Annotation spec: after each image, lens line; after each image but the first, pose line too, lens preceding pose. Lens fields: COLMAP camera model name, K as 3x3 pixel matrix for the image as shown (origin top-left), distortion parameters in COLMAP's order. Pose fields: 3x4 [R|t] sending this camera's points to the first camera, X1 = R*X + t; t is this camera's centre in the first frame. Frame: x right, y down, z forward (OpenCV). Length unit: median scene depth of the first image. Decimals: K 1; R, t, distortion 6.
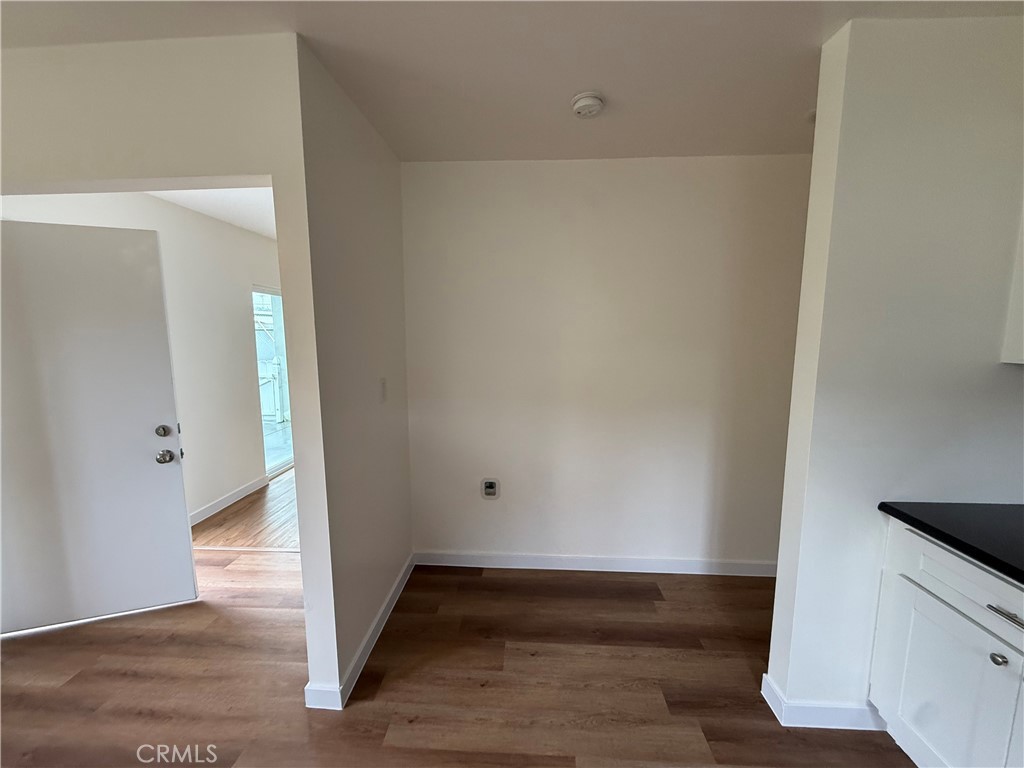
lens RADIAL K [[410.9, 0, 512.1], [0, 410.9, 382.9], [0, 0, 1]] dist [0.001156, 0.000101]
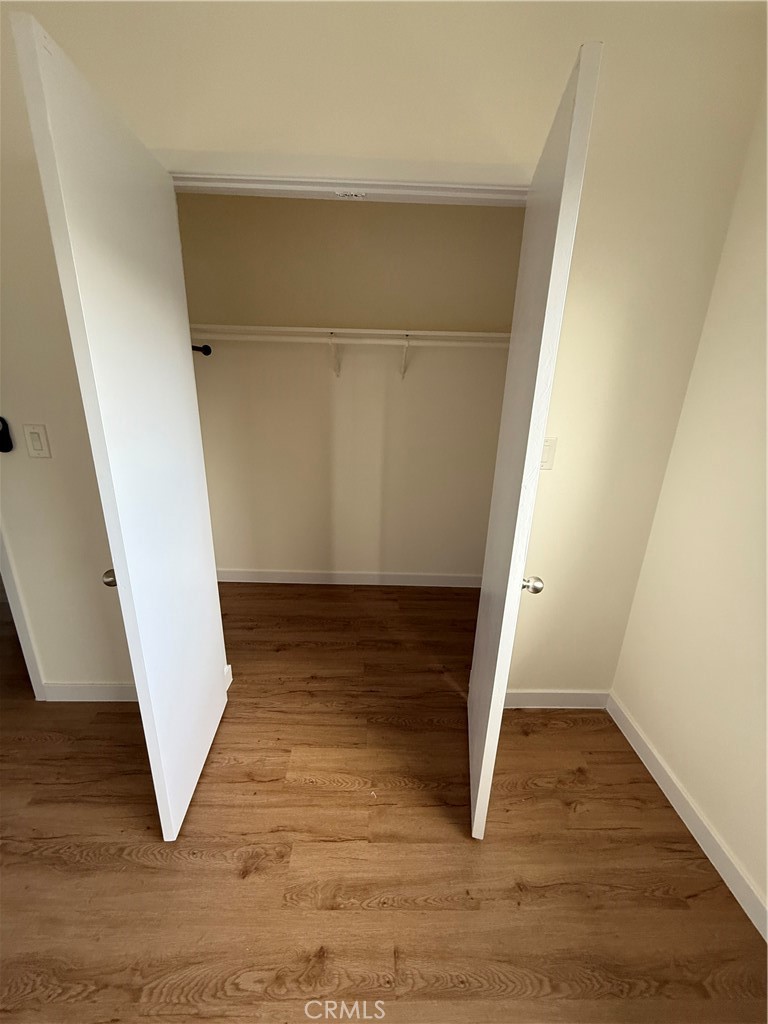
lens RADIAL K [[410.9, 0, 383.2], [0, 410.9, 512.7], [0, 0, 1]] dist [0.001156, 0.000101]
pose [[0.996131, 0.003119, 0.087826, 0.278961], [-0.024745, 0.968892, 0.246246, 0.003774], [-0.084326, -0.247466, 0.965220, -0.011269]]
